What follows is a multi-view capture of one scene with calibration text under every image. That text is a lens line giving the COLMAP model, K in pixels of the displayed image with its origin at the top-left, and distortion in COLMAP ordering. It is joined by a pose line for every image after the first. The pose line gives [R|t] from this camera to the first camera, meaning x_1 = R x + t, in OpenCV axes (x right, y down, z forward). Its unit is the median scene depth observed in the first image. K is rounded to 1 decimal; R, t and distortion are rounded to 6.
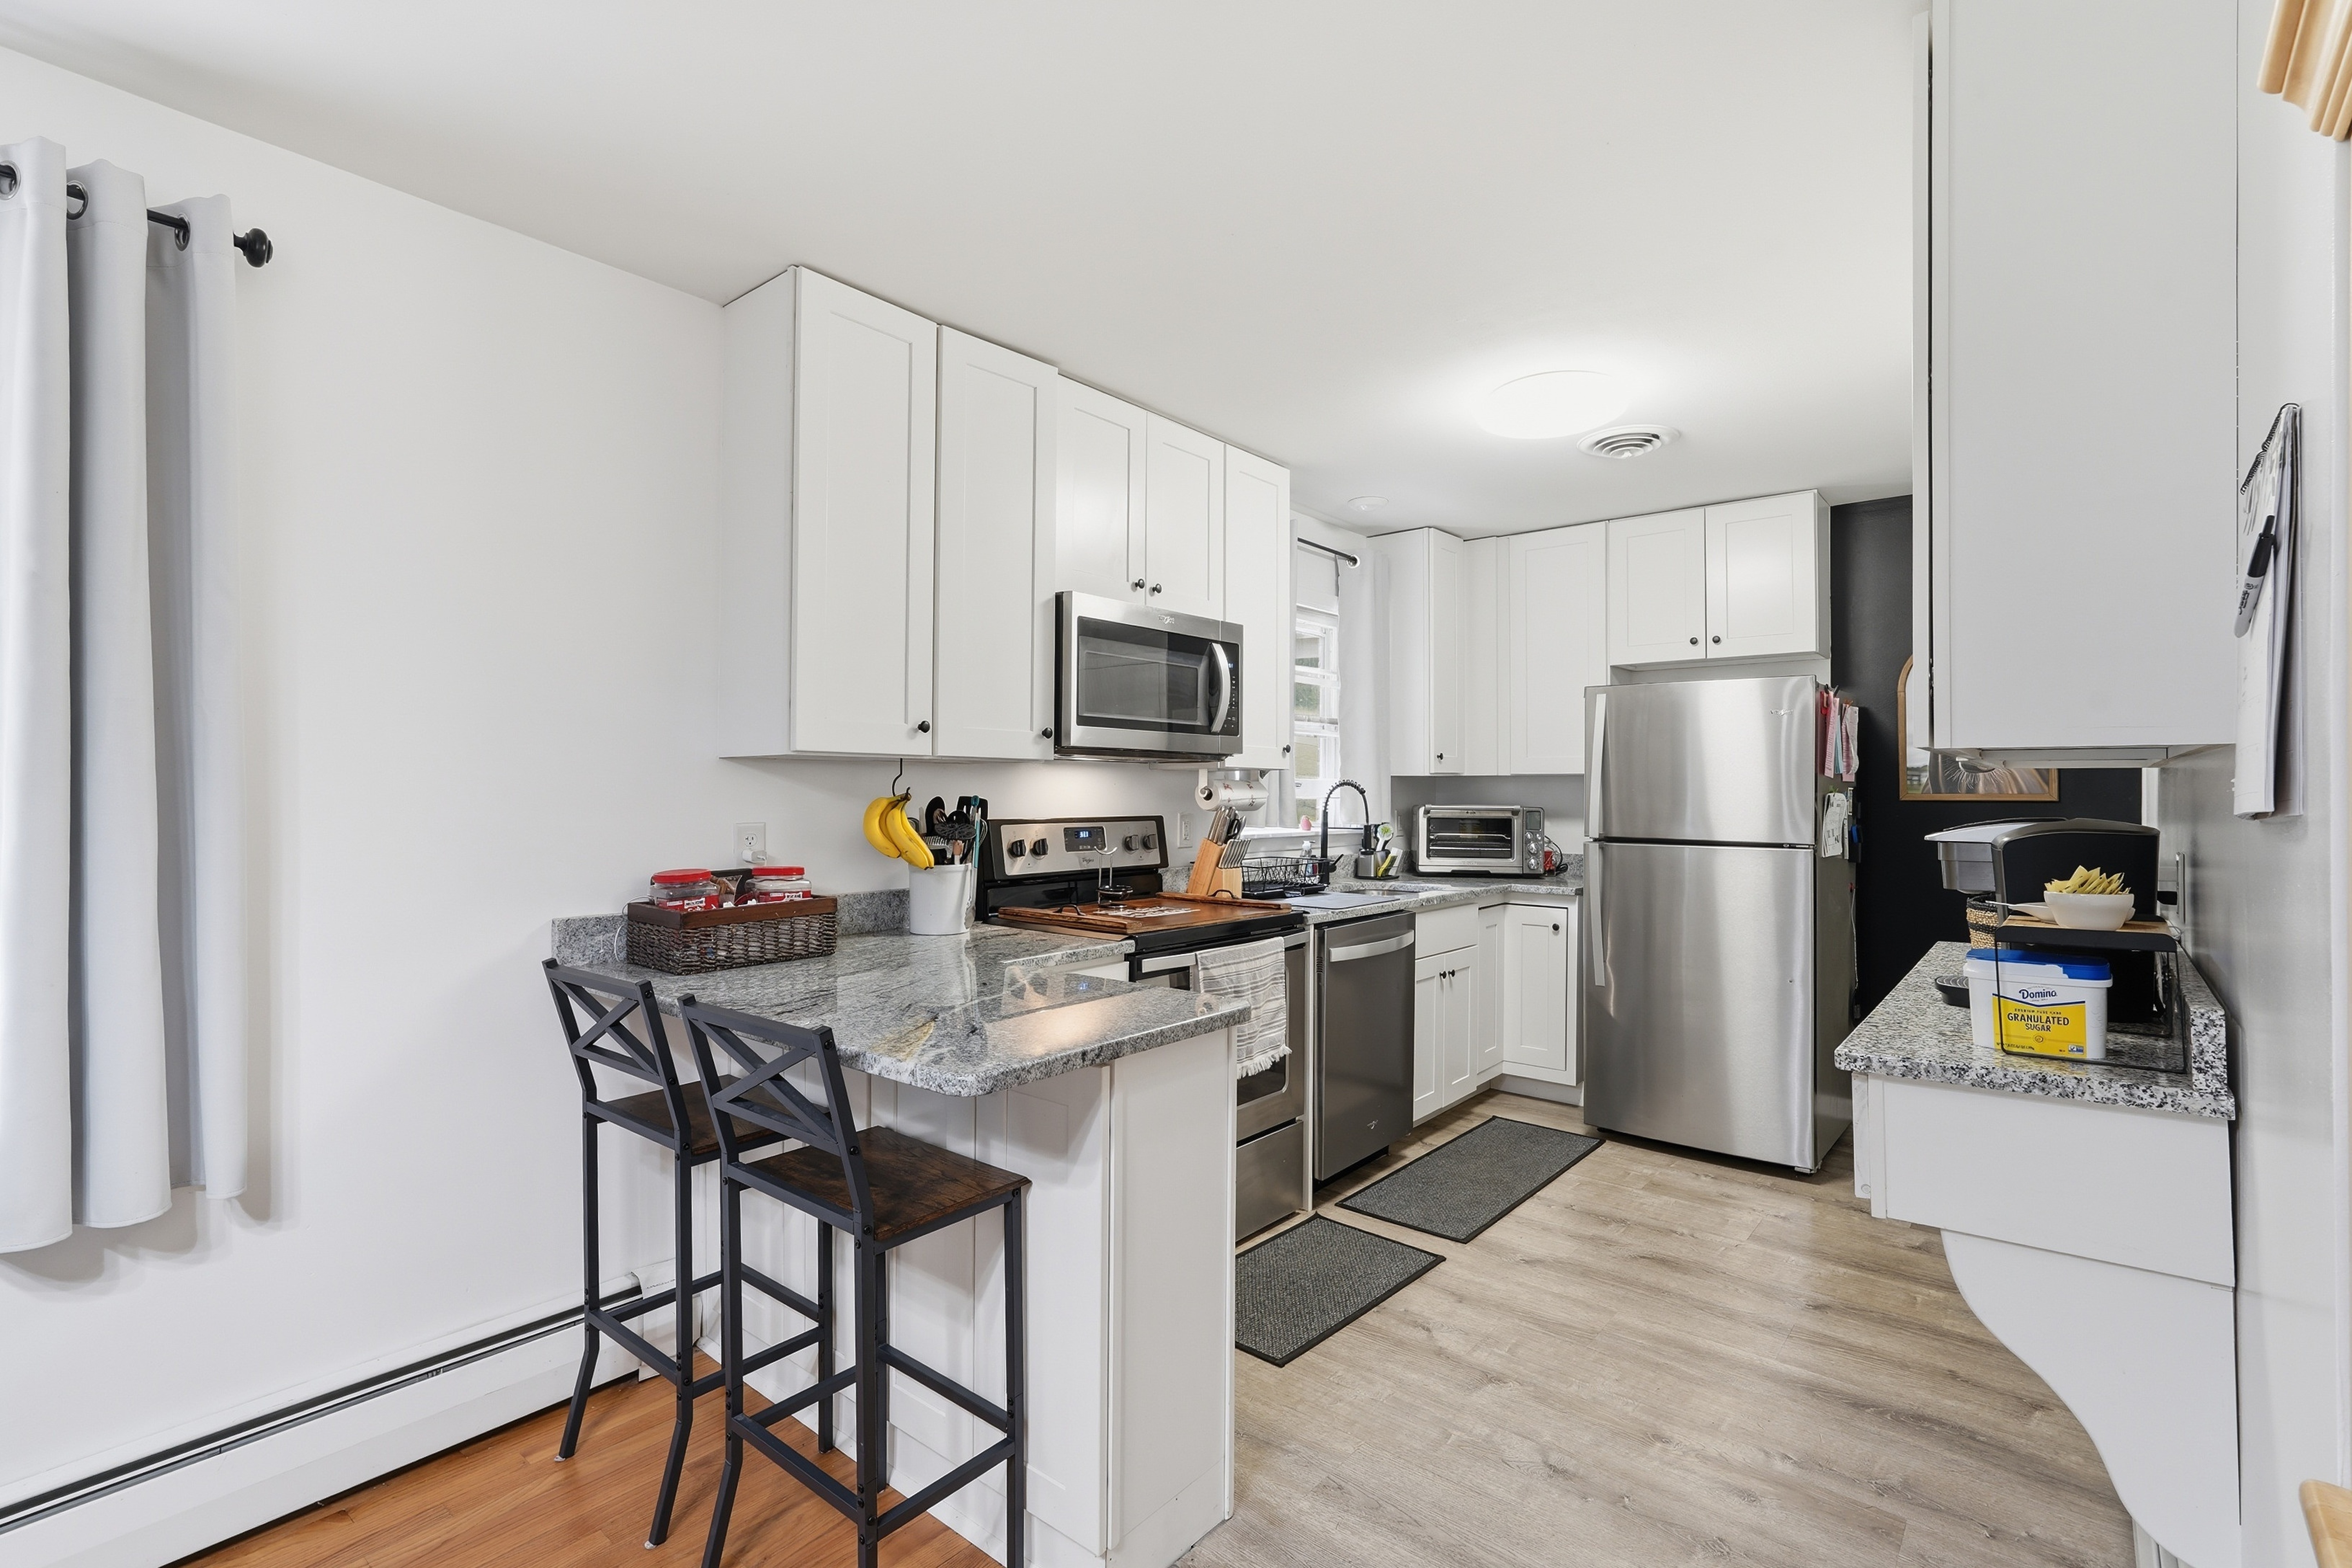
lens RADIAL K [[1089.4, 0, 1172.8], [0, 1089.4, 771.6], [0, 0, 1]] dist [-0.000054, 0.000383]
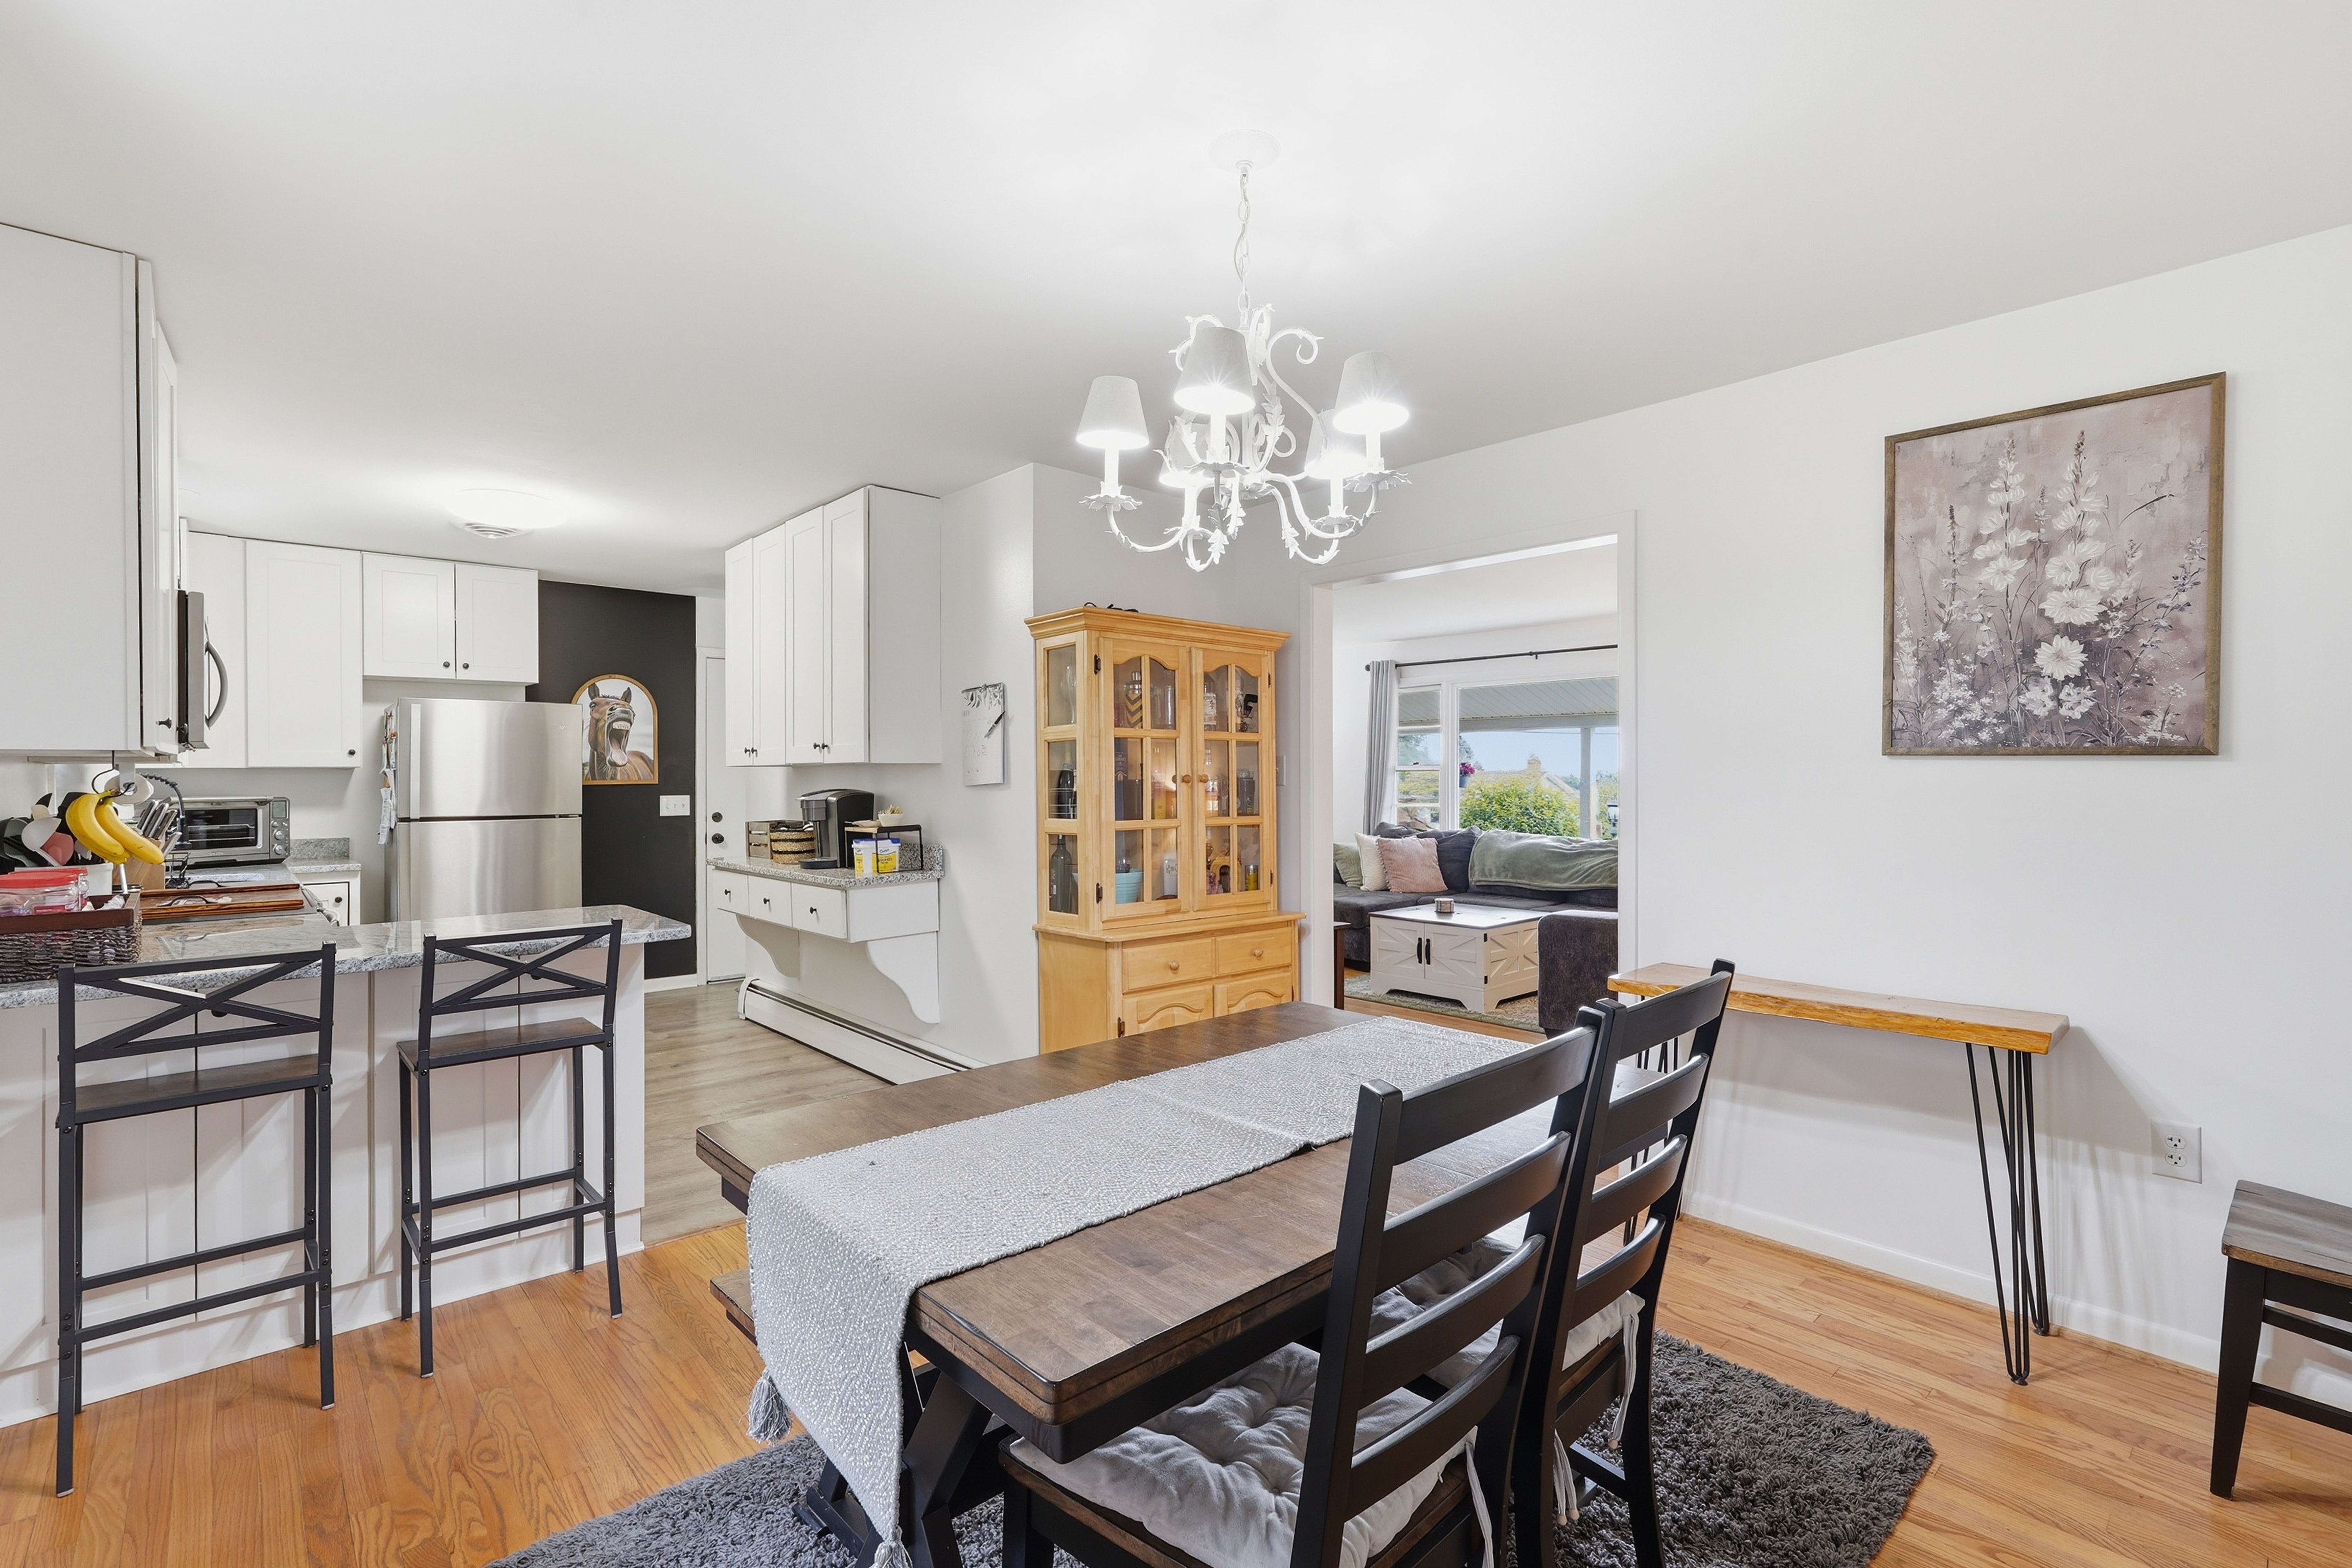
lens RADIAL K [[1061.0, 0, 1161.8], [0, 1061.0, 786.6], [0, 0, 1]] dist [0.002895, 0.001160]
pose [[0.157431, -0.015593, 0.987407, -0.640779], [-0.004729, 0.999852, 0.016543, 0.000102], [-0.987519, -0.007274, 0.157334, -0.040284]]
